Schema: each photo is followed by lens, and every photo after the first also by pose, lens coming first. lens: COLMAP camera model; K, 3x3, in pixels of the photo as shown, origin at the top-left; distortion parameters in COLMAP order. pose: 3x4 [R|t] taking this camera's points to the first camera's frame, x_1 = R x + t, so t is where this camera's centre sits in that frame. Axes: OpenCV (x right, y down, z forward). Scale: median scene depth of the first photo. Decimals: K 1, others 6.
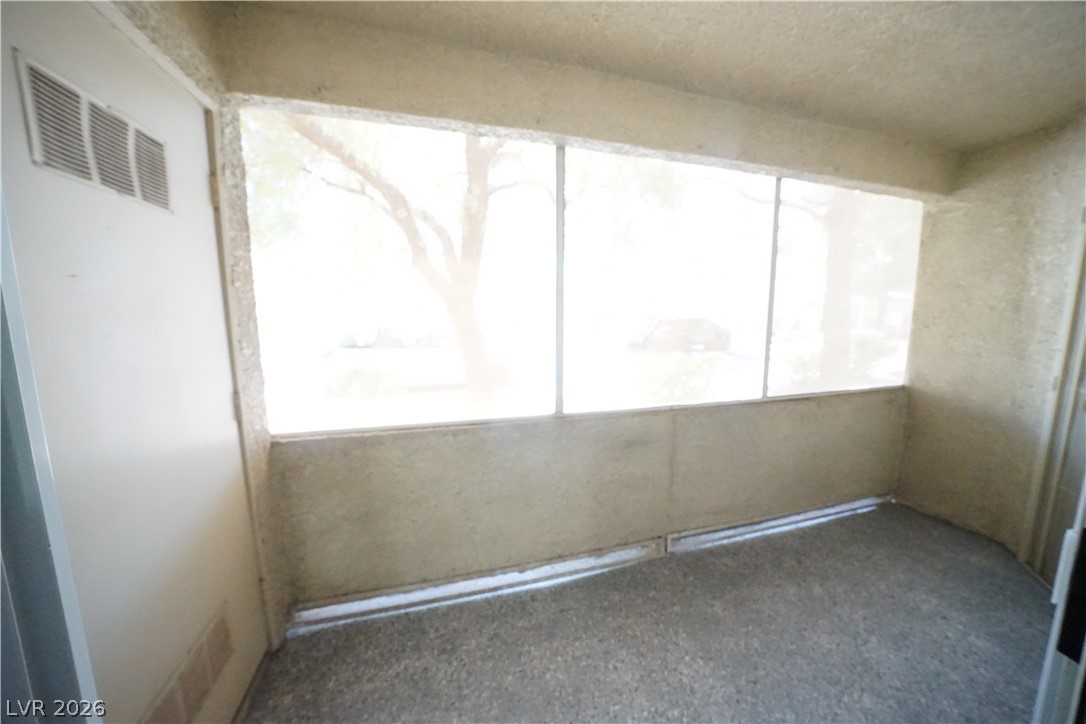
lens RADIAL K [[375.3, 0, 543.0], [0, 375.3, 362.0], [0, 0, 1]] dist [-0.020359, 0.000394]
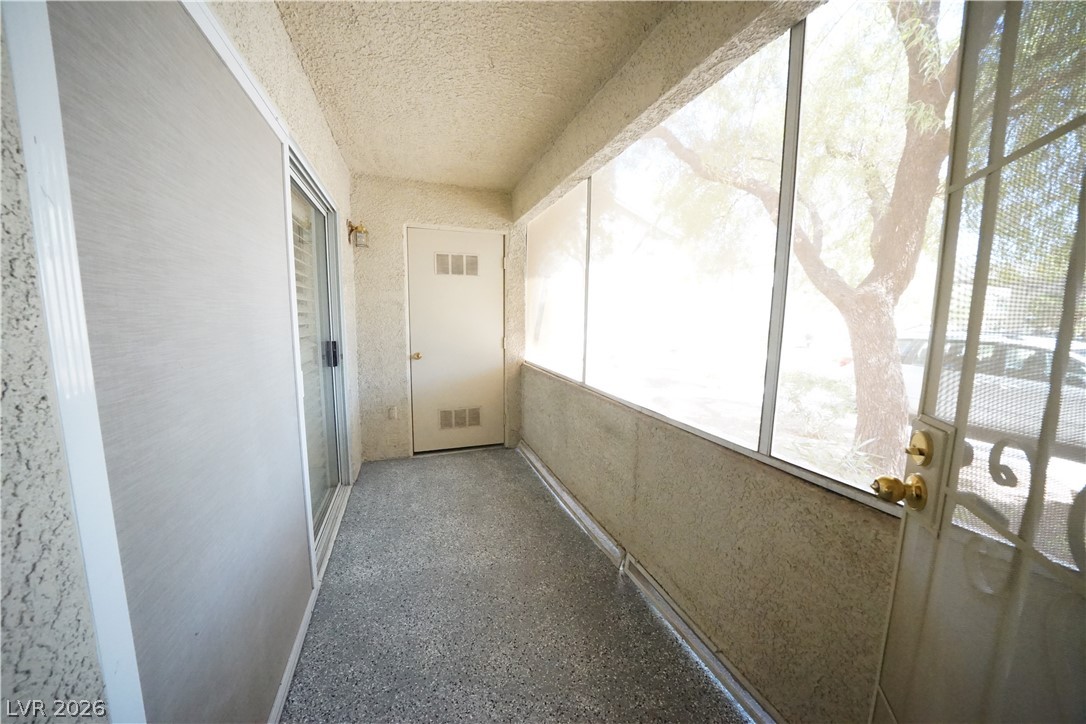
lens RADIAL K [[375.3, 0, 543.0], [0, 375.3, 362.0], [0, 0, 1]] dist [-0.020359, 0.000394]
pose [[0.053440, 0.115541, -0.991864, 1.565101], [-0.141079, 0.984194, 0.107046, -0.059639], [0.988555, 0.134210, 0.068896, 0.932381]]
